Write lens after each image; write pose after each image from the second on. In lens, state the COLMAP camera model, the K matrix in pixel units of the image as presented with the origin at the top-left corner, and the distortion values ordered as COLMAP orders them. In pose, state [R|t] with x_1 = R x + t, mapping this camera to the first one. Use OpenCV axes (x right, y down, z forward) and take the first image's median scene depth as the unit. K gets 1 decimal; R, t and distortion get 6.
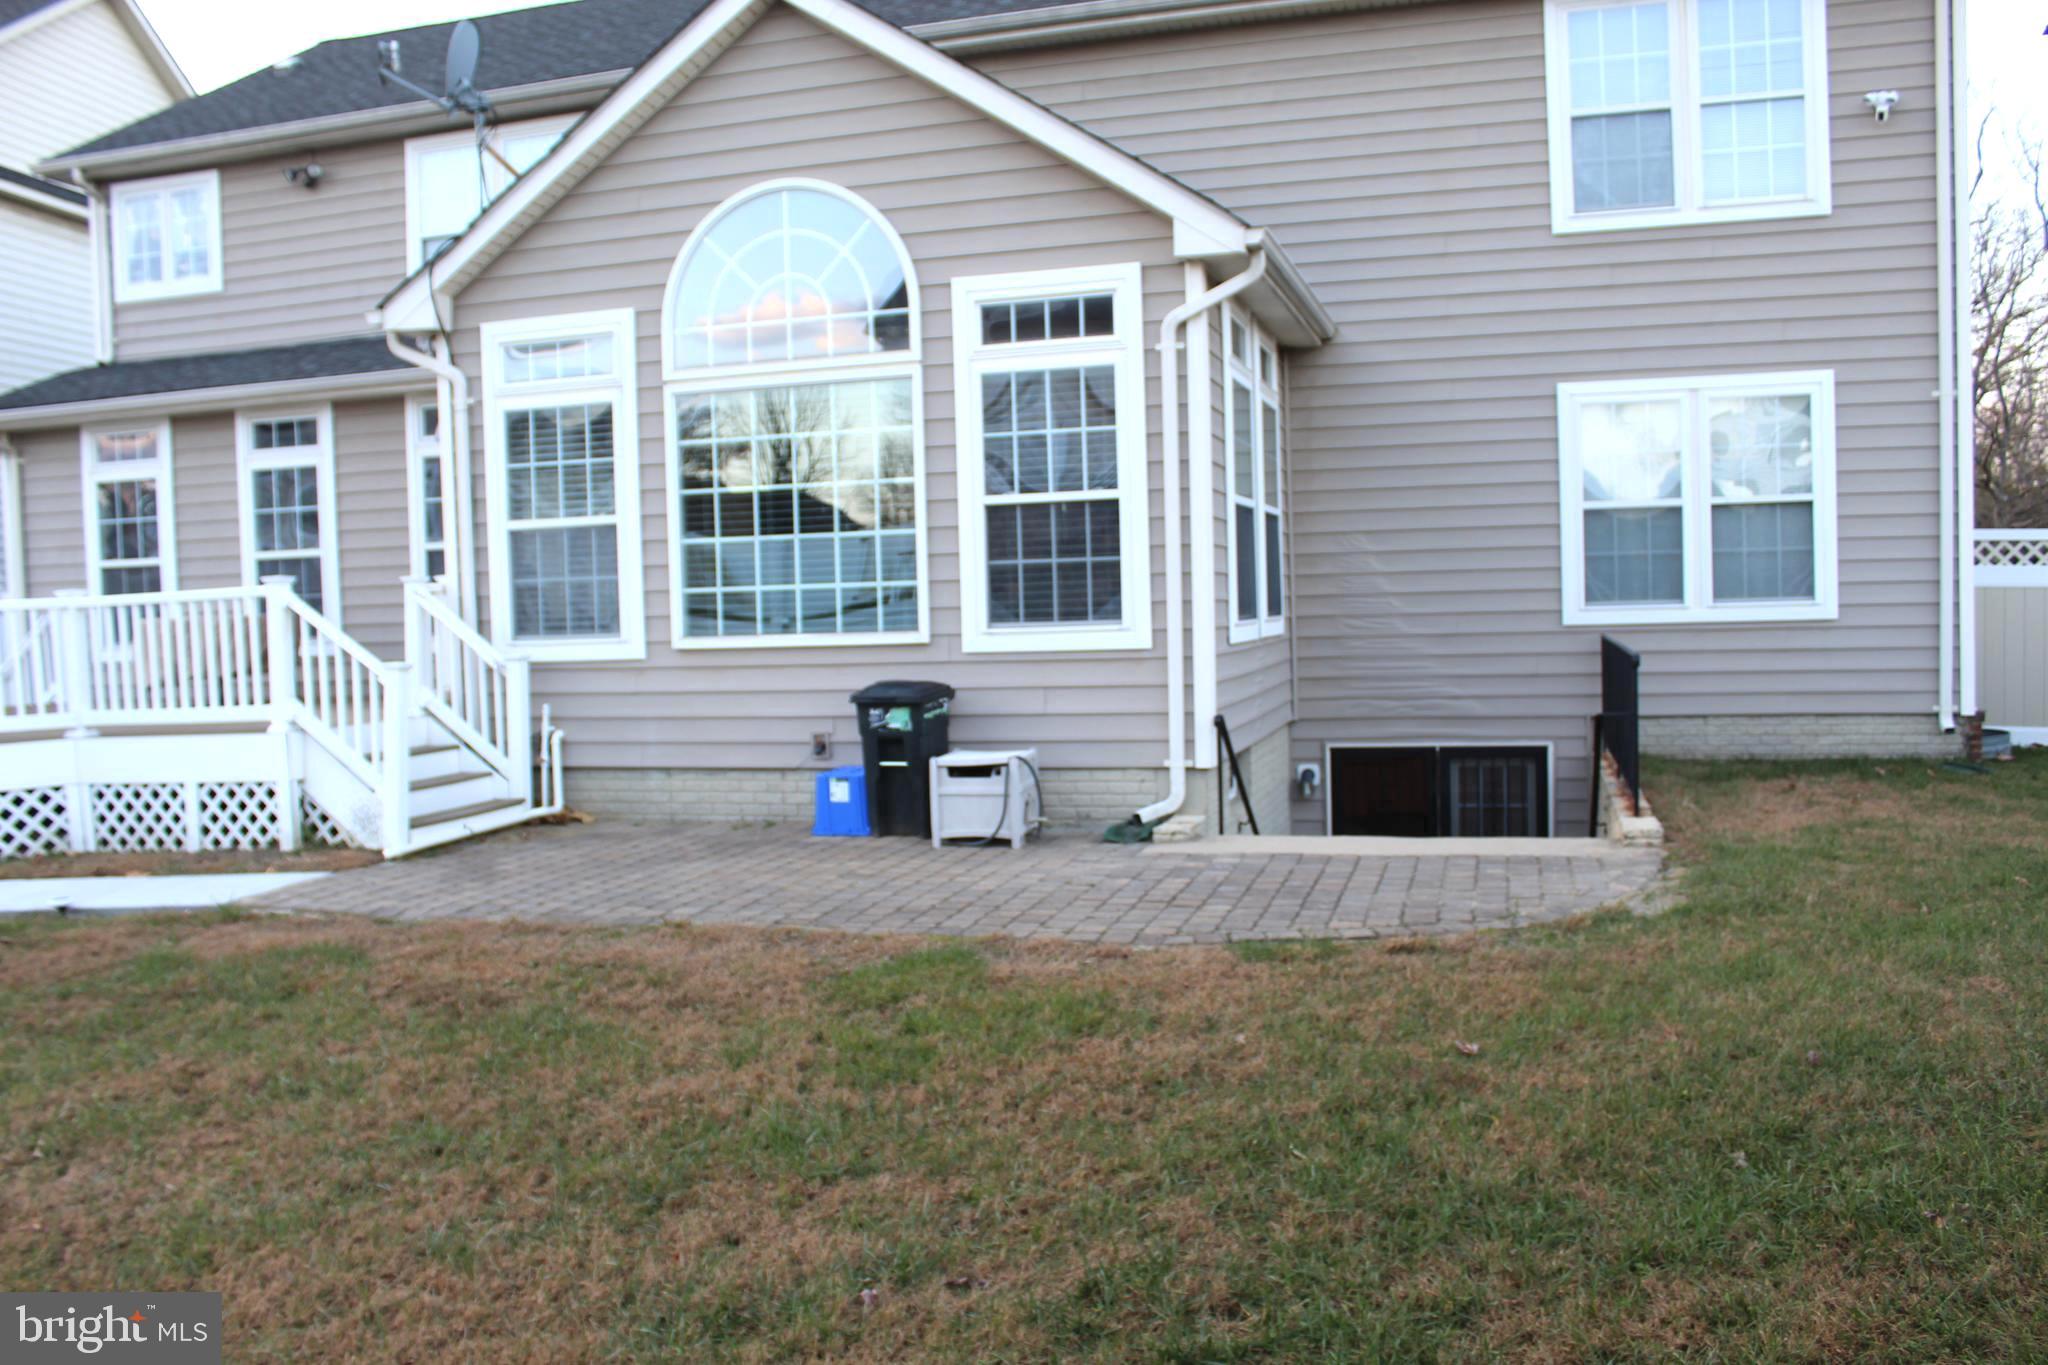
lens RADIAL K [[1617.8, 0, 1024.0], [0, 1617.8, 682.5], [0, 0, 1]] dist [-0.177635, 0.109280]
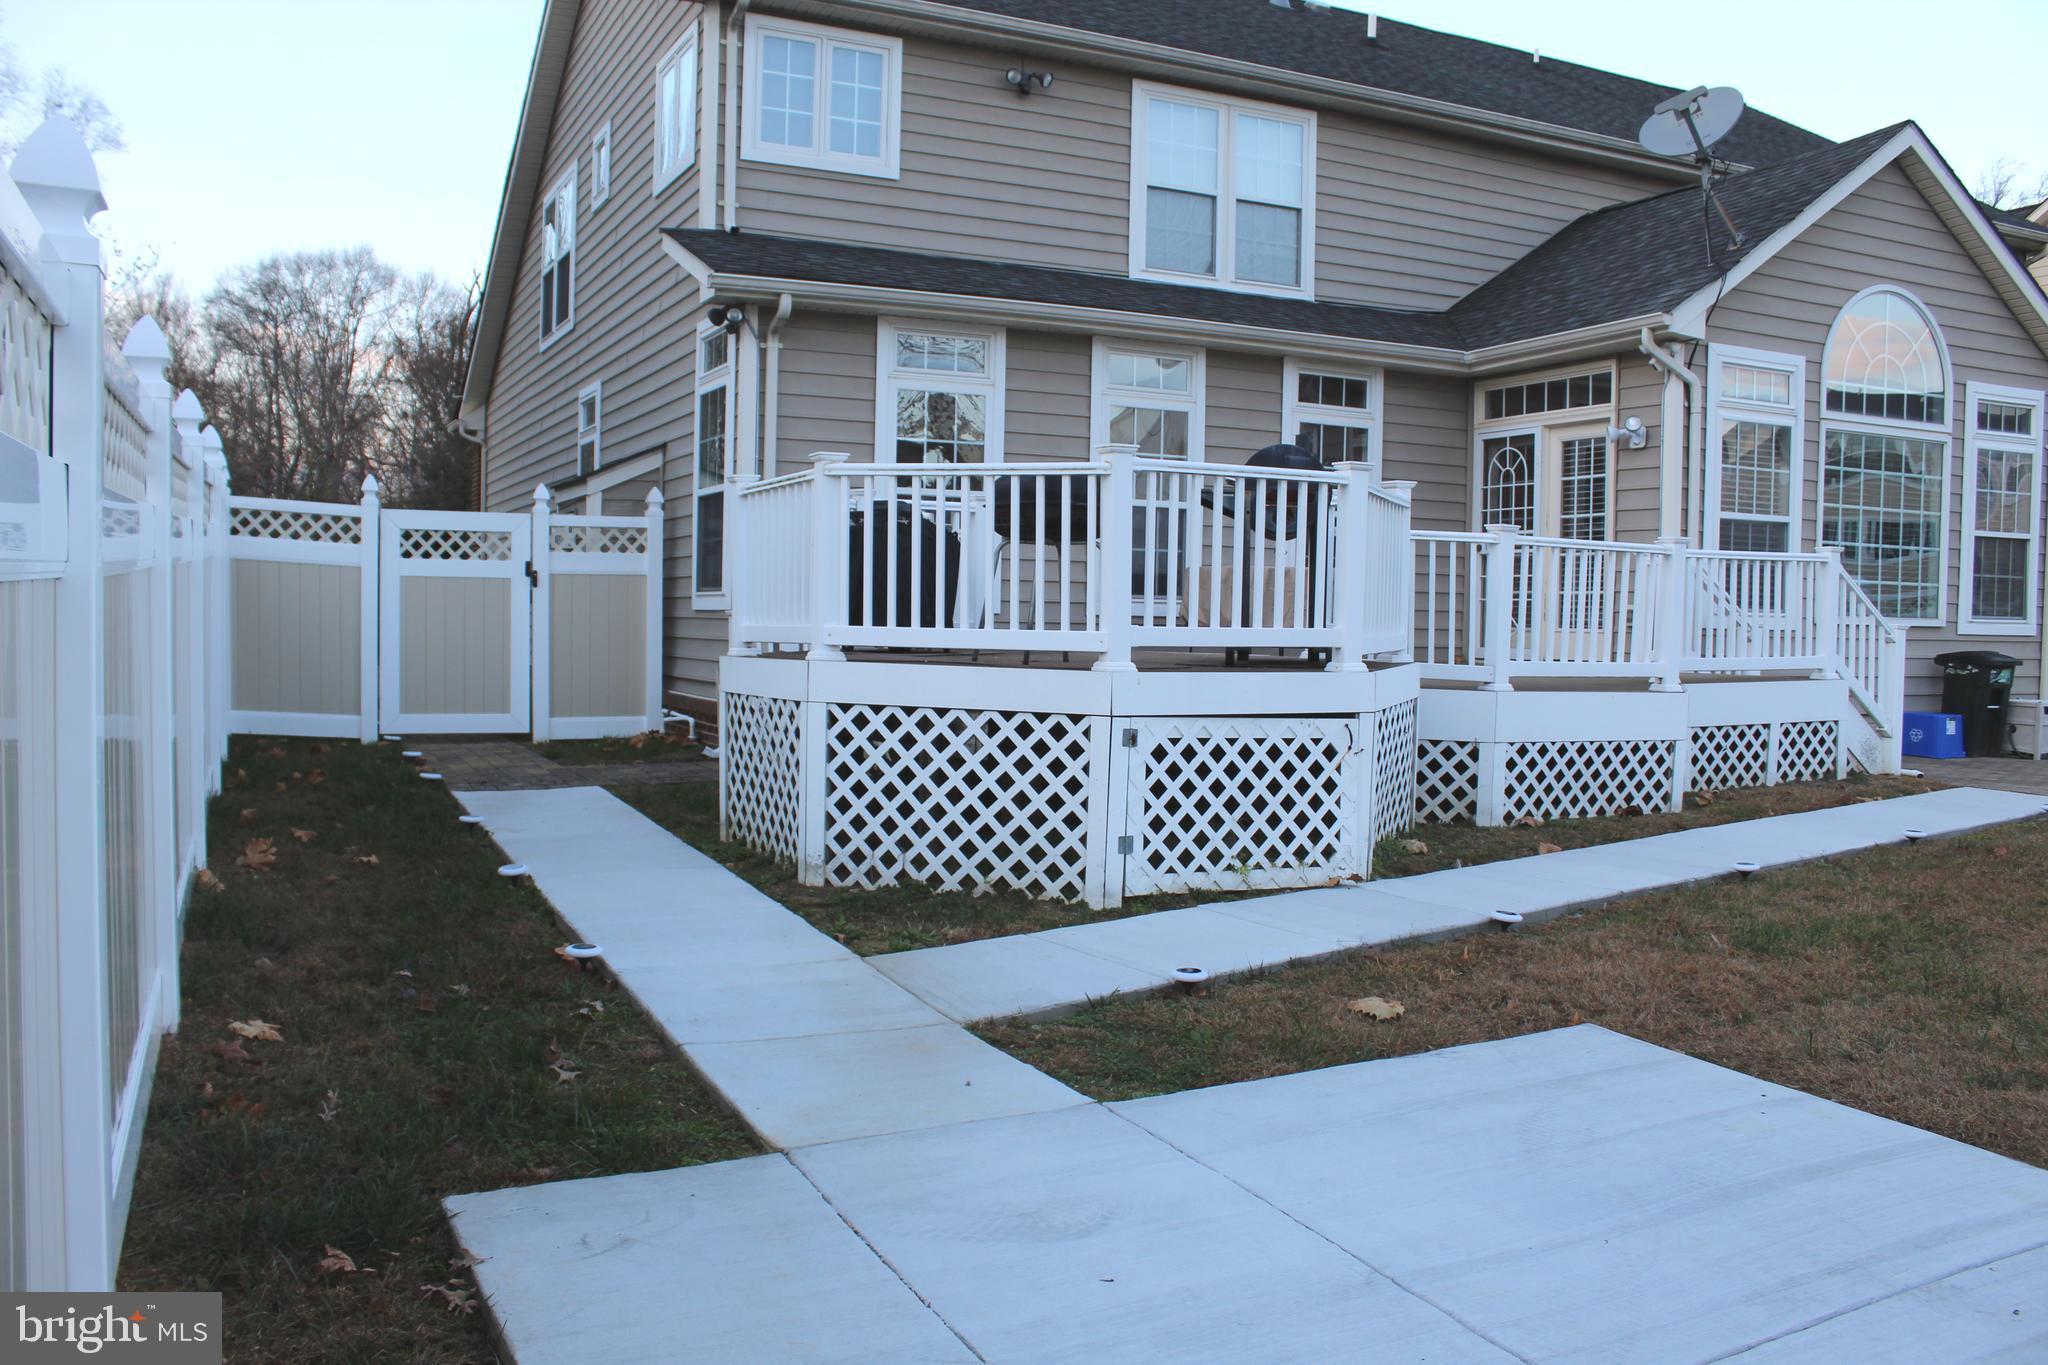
lens RADIAL K [[1720.0, 0, 1026.1], [0, 1720.0, 621.6], [0, 0, 1]] dist [-0.104564, 0.134772]
pose [[0.750218, 0.038731, 0.660055, -1.473850], [-0.009601, 0.998816, -0.047696, 0.044657], [-0.661121, 0.029446, 0.749702, 0.351942]]
